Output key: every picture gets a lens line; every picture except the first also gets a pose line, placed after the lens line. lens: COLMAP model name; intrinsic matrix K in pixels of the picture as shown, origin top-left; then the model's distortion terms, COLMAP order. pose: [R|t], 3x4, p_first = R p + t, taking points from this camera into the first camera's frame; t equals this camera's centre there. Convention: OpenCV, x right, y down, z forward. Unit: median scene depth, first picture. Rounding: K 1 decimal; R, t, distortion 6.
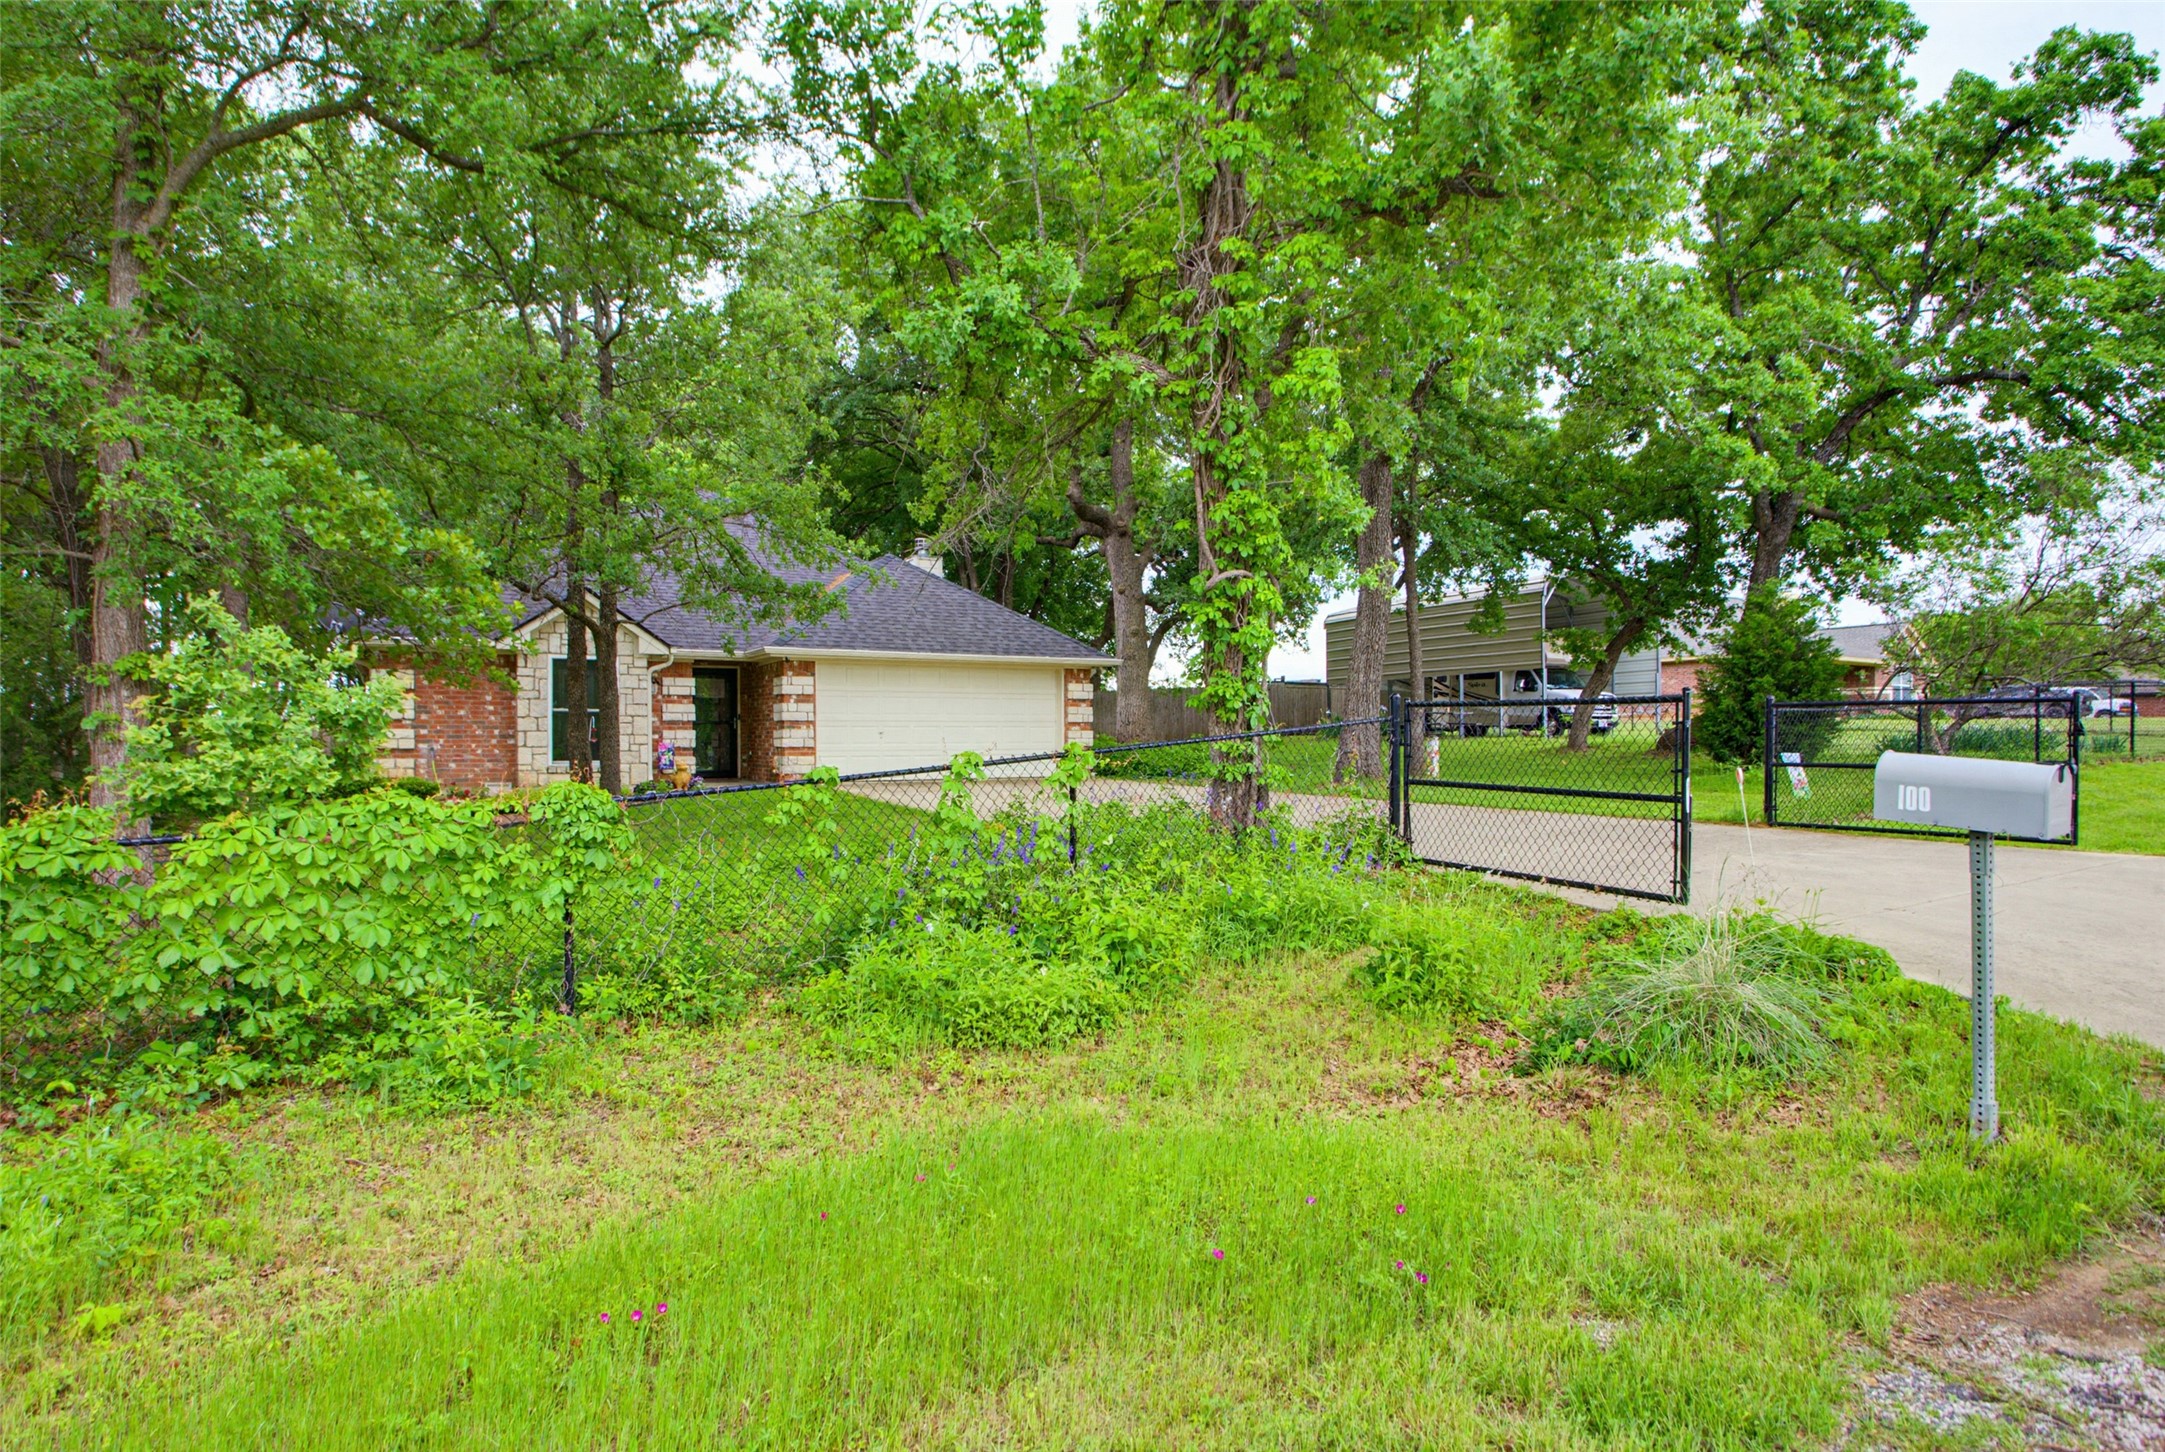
lens RADIAL K [[1182.8, 0, 1072.4], [0, 1182.8, 728.4], [0, 0, 1]] dist [0.004092, 0.000602]
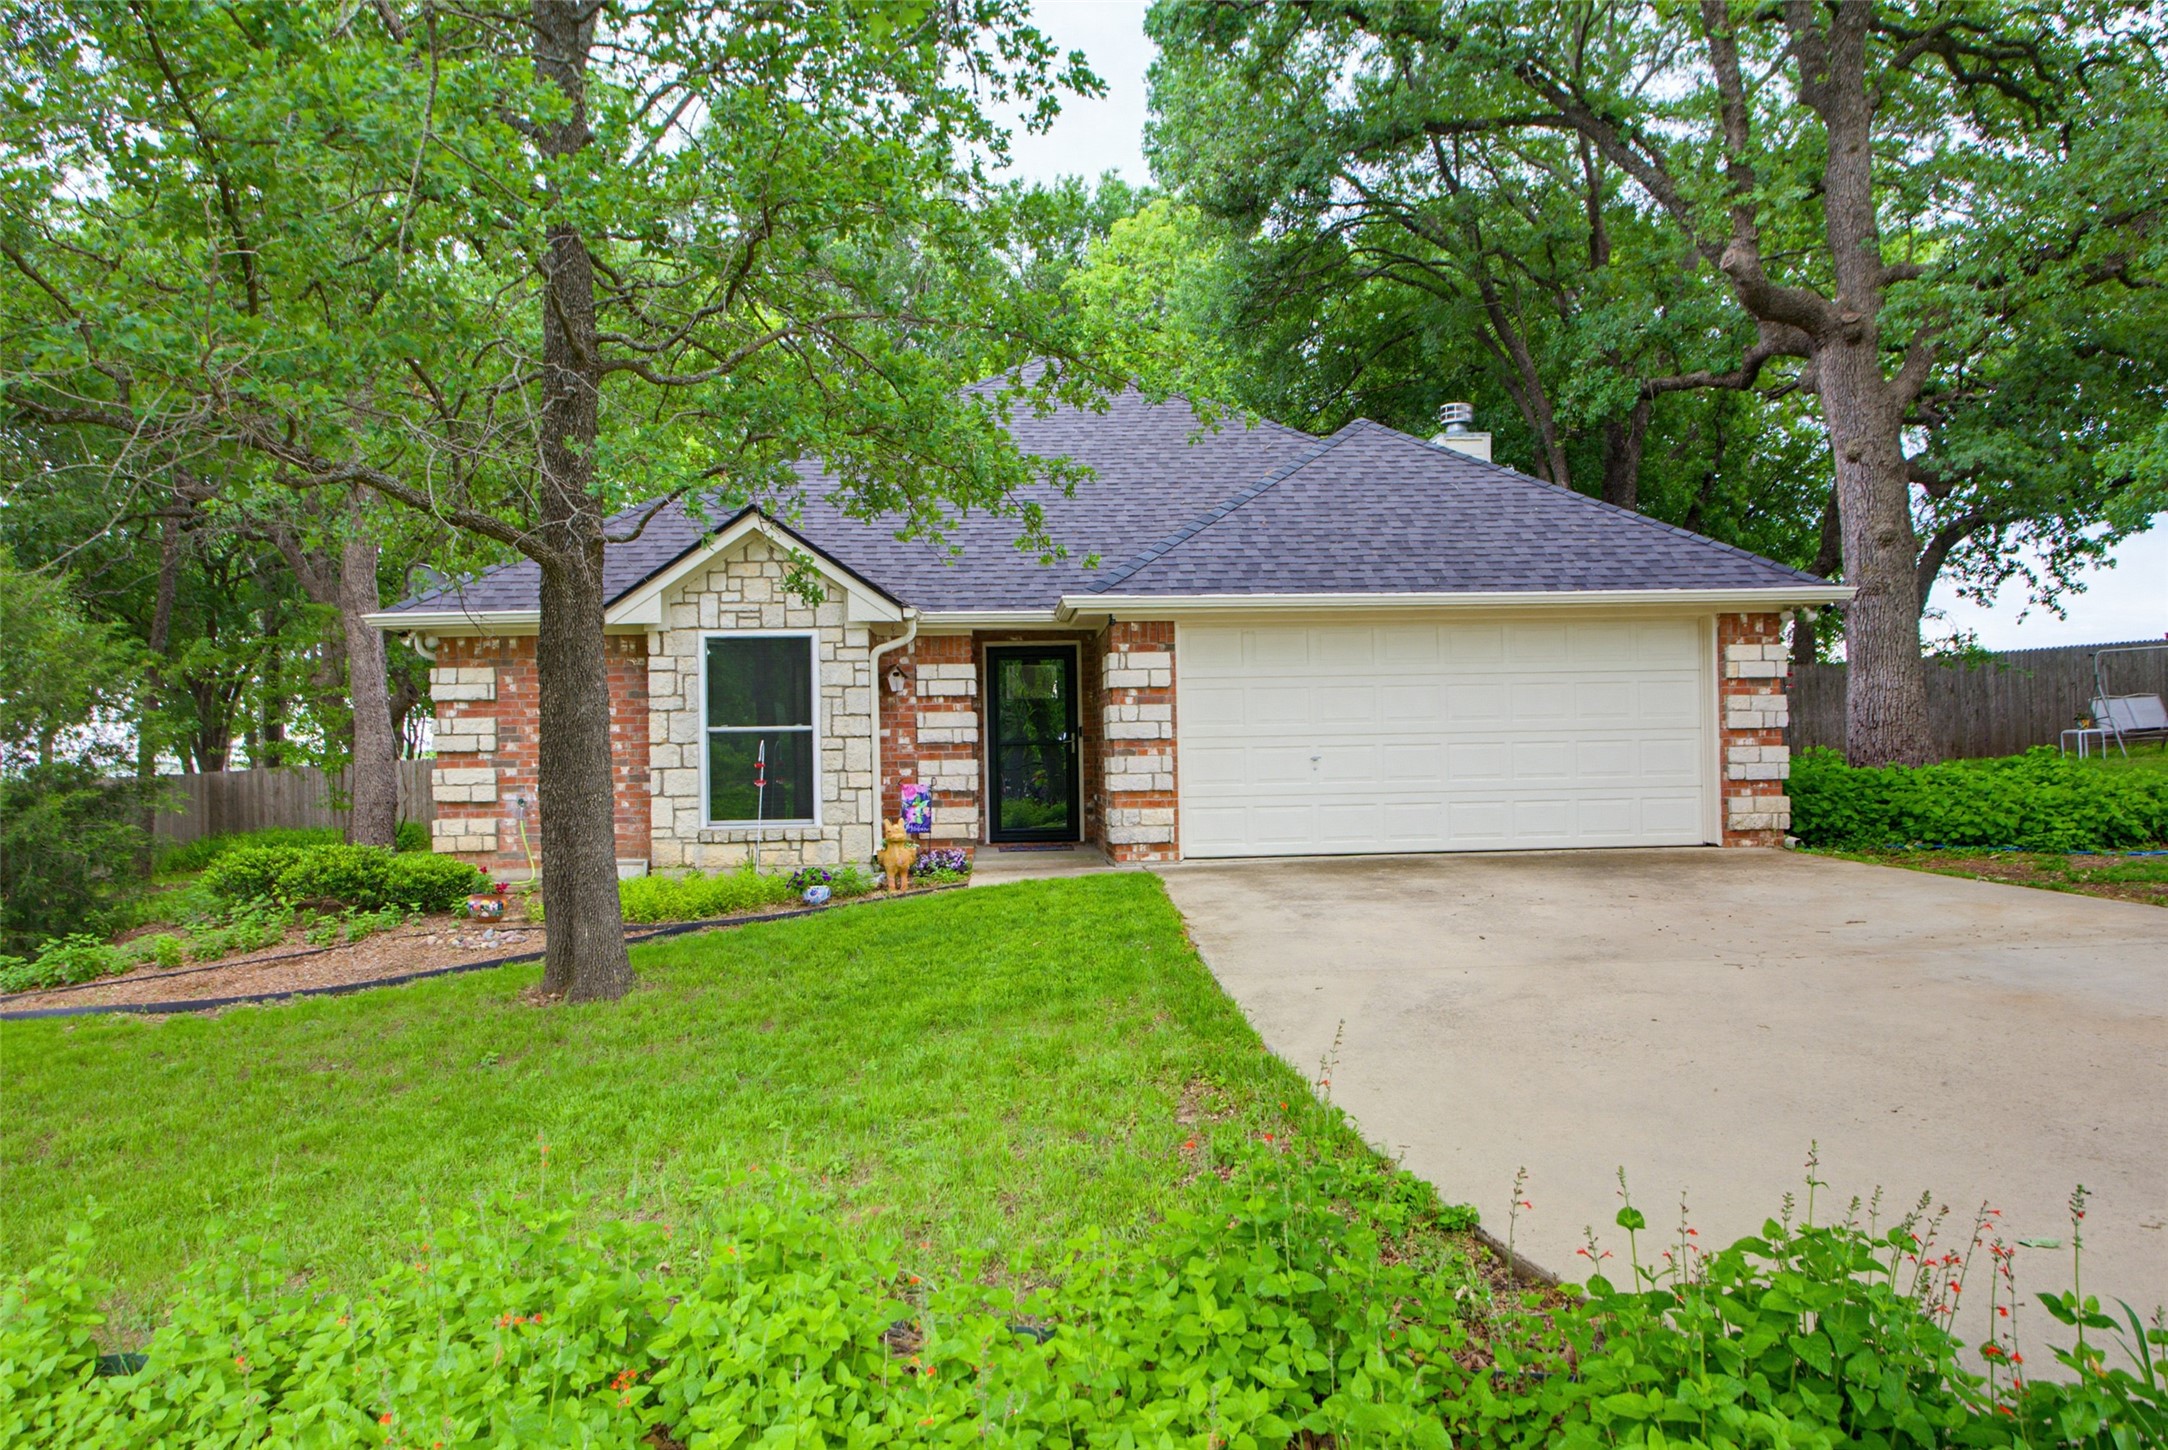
lens RADIAL K [[1497.6, 0, 1077.7], [0, 1497.6, 738.7], [0, 0, 1]] dist [-0.025726, -0.000737]
pose [[0.901002, -0.016313, -0.433507, 0.022379], [0.019786, 0.999798, 0.003501, -0.009523], [0.433363, -0.011732, 0.901143, 0.406500]]
